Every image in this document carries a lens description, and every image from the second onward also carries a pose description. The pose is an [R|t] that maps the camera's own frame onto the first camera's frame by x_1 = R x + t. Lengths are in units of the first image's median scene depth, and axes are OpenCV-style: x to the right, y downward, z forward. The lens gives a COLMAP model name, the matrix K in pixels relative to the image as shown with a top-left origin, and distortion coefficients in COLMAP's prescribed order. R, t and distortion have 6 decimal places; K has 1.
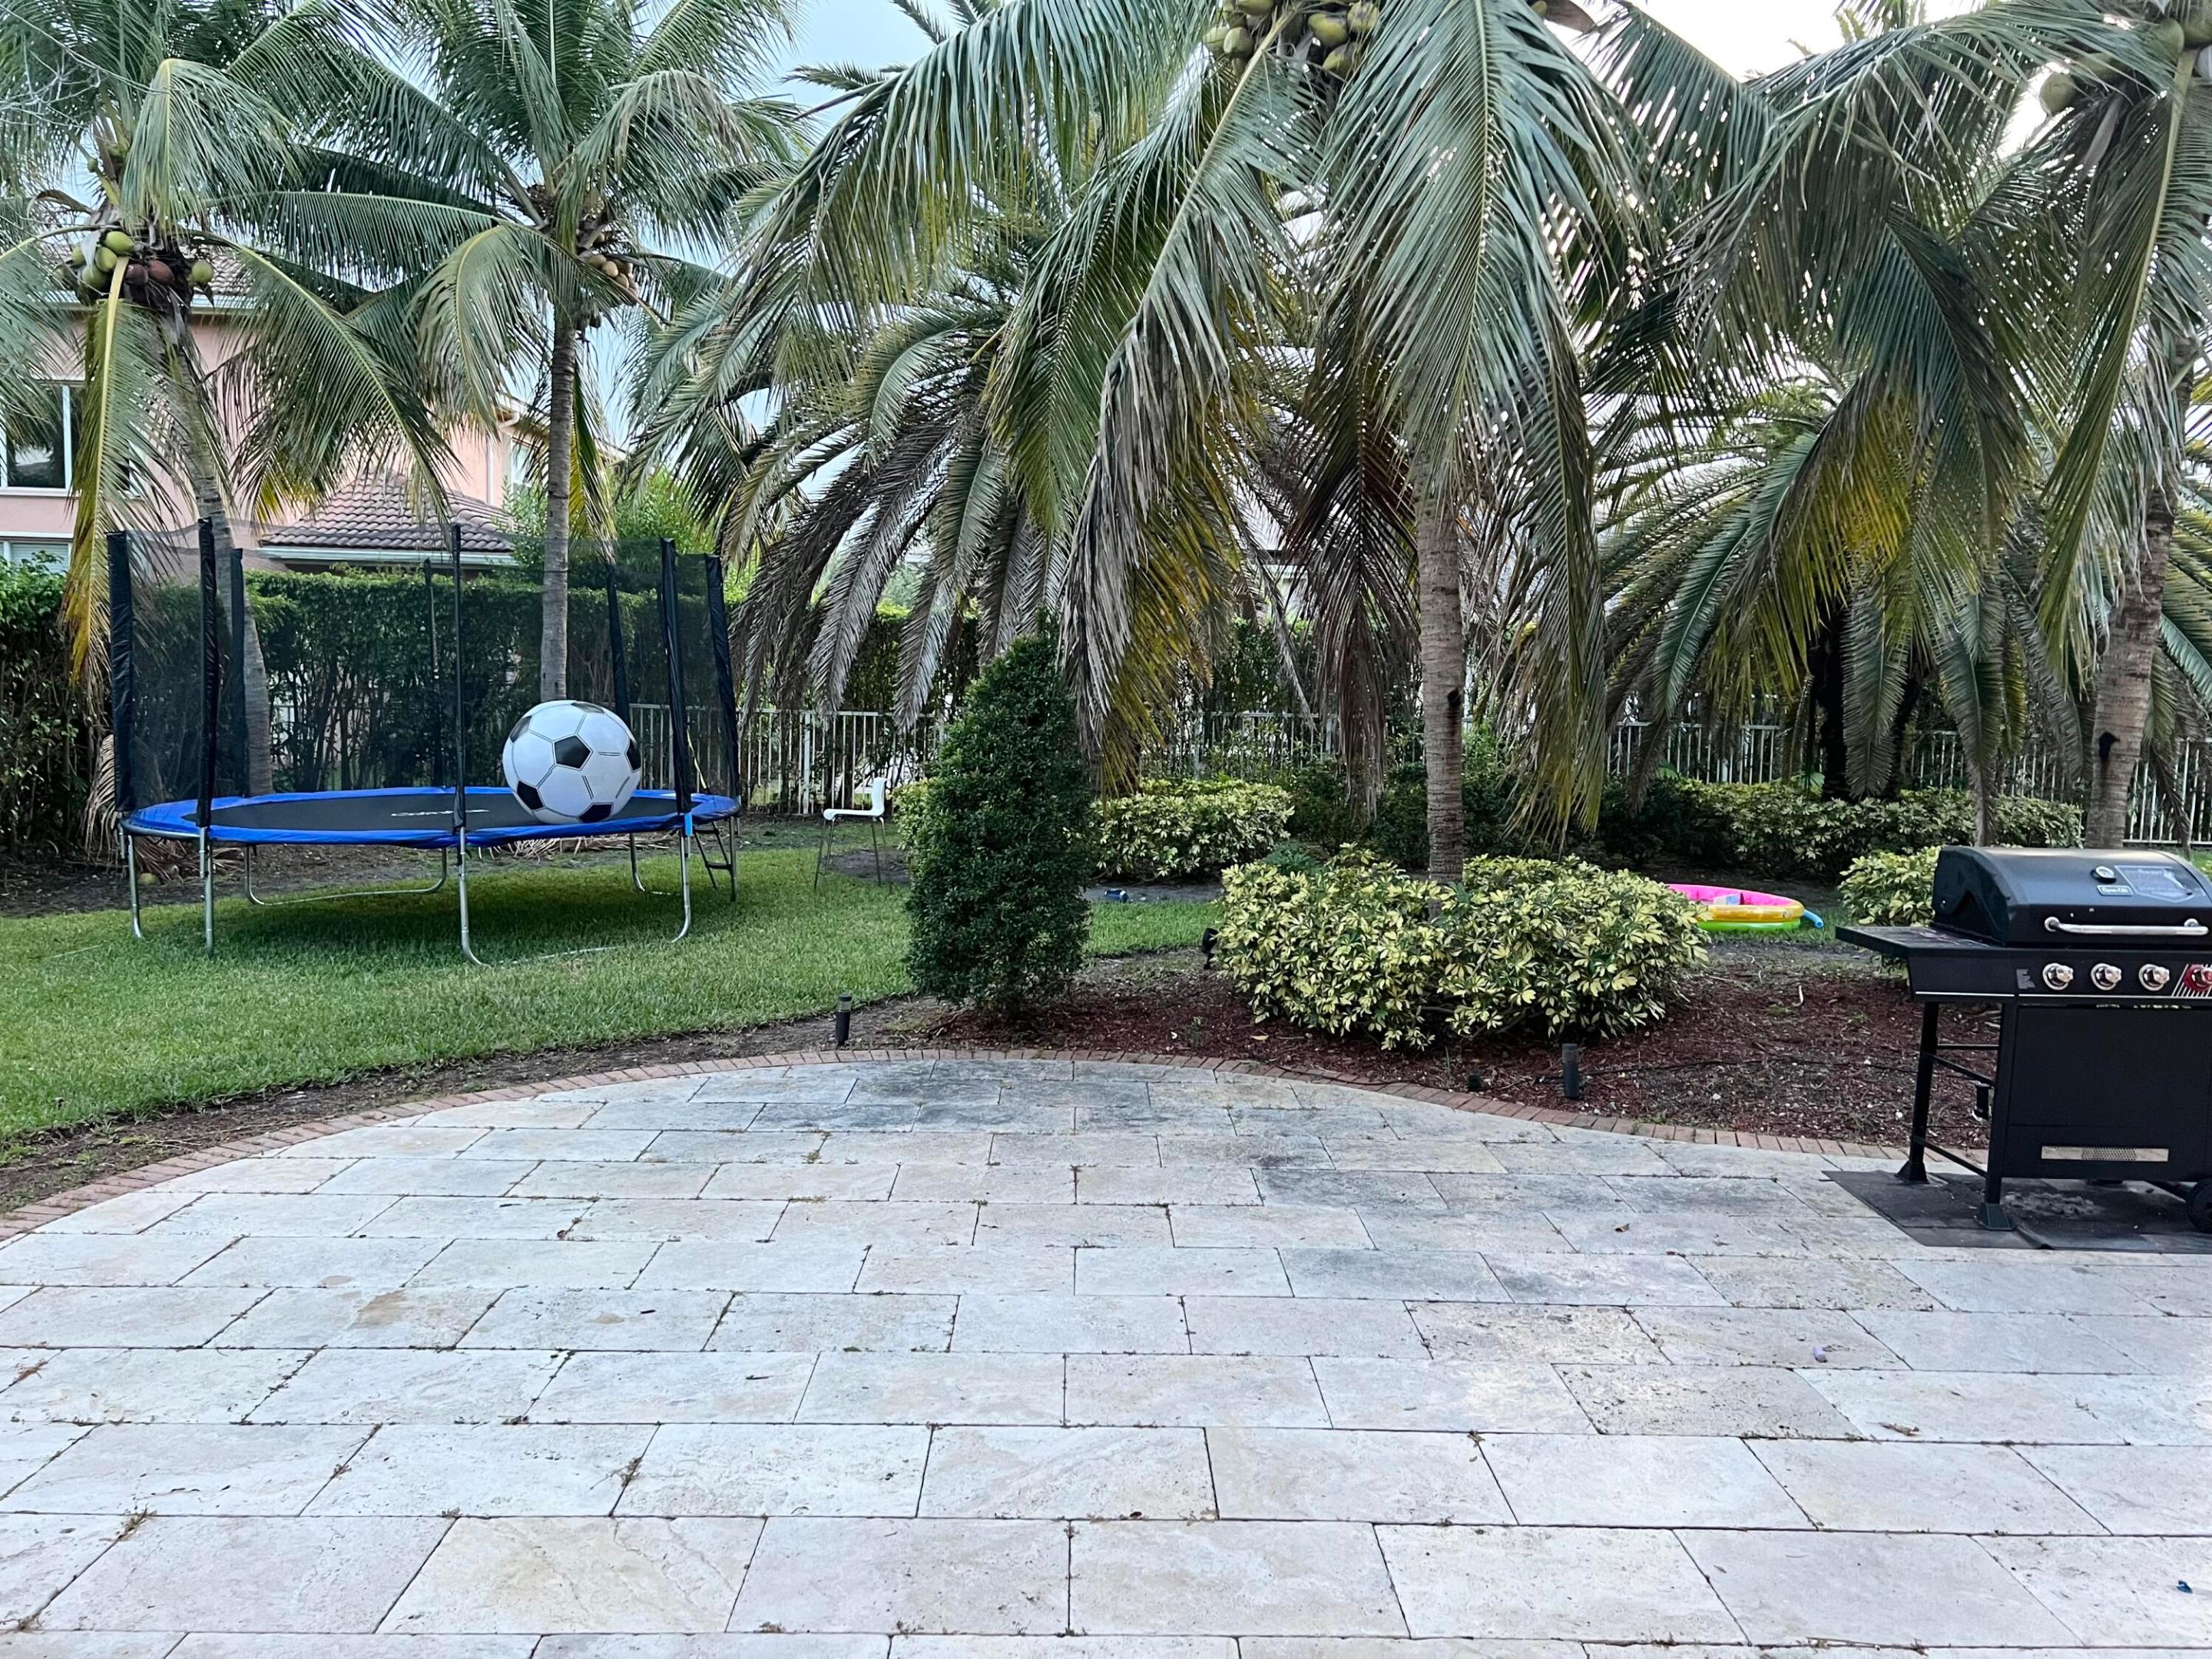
lens RADIAL K [[1668.9, 0, 1106.0], [0, 1668.9, 829.5], [0, 0, 1]] dist [0.000560, -0.001505]
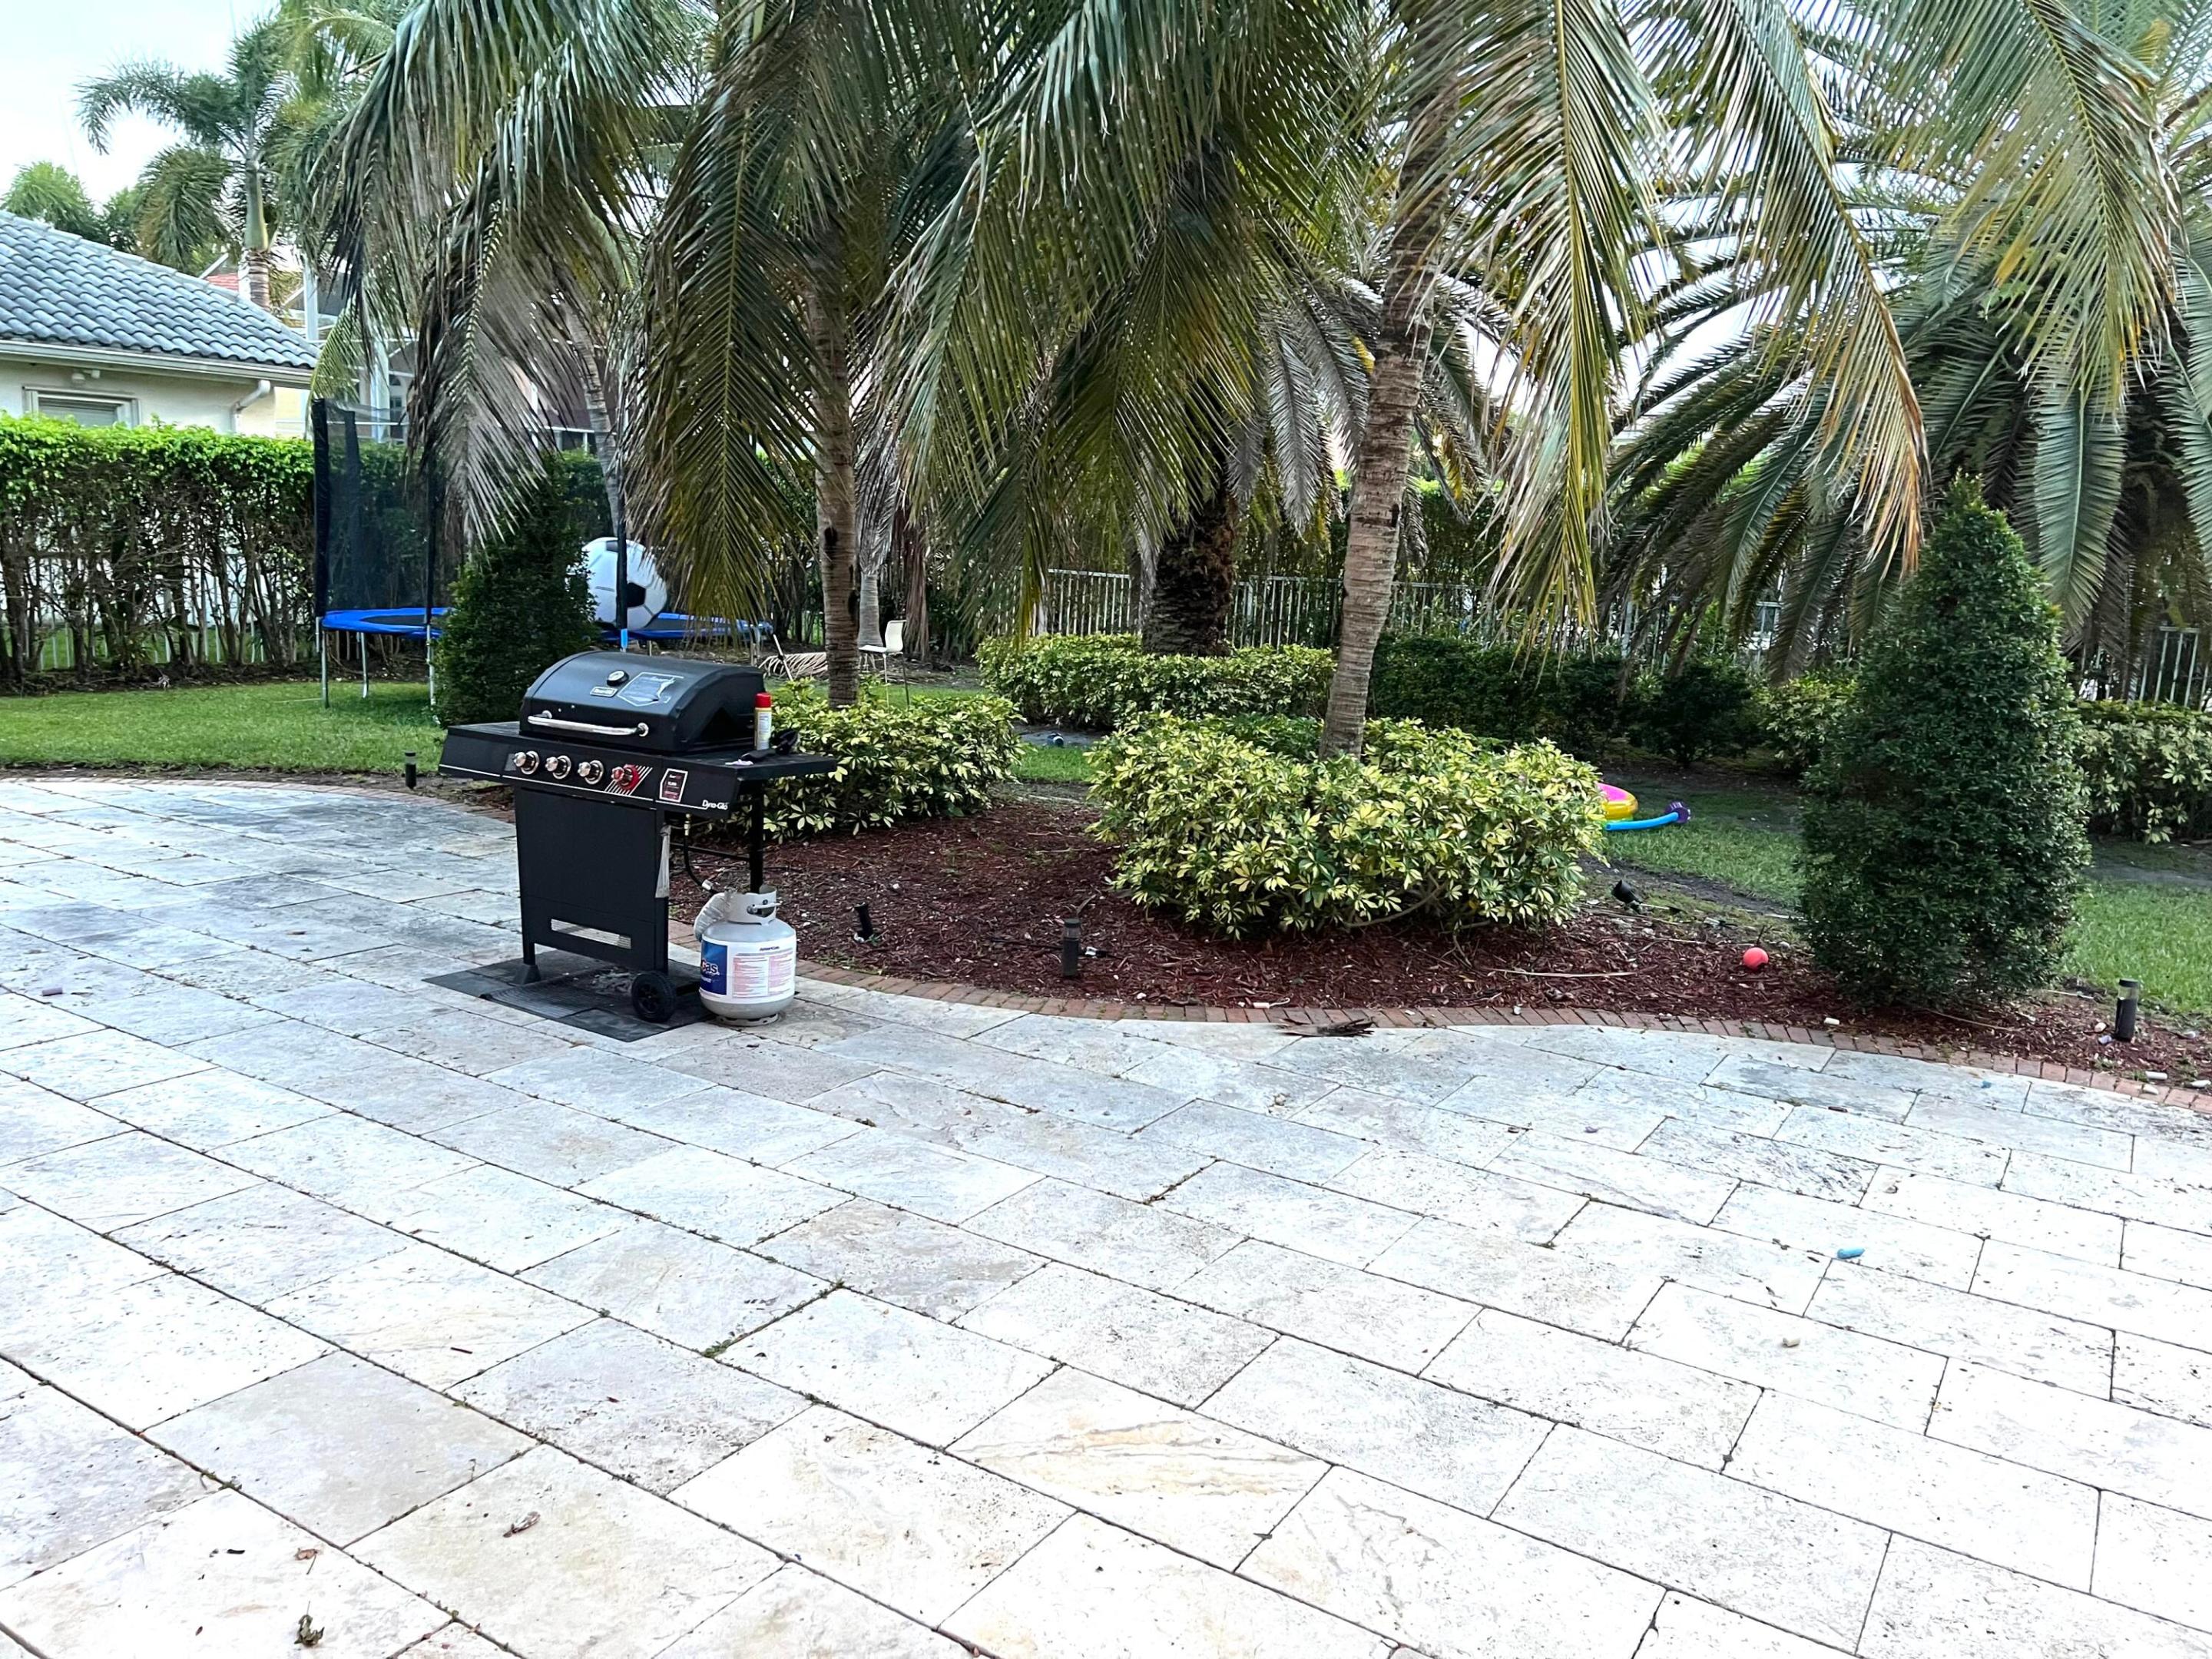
lens RADIAL K [[1668.9, 0, 1106.0], [0, 1668.9, 829.5], [0, 0, 1]] dist [0.000560, -0.001505]
pose [[0.835661, 0.116265, -0.536799, 1.425697], [-0.083097, 0.992851, 0.085680, 0.004910], [0.542923, -0.026993, 0.839349, 0.266899]]
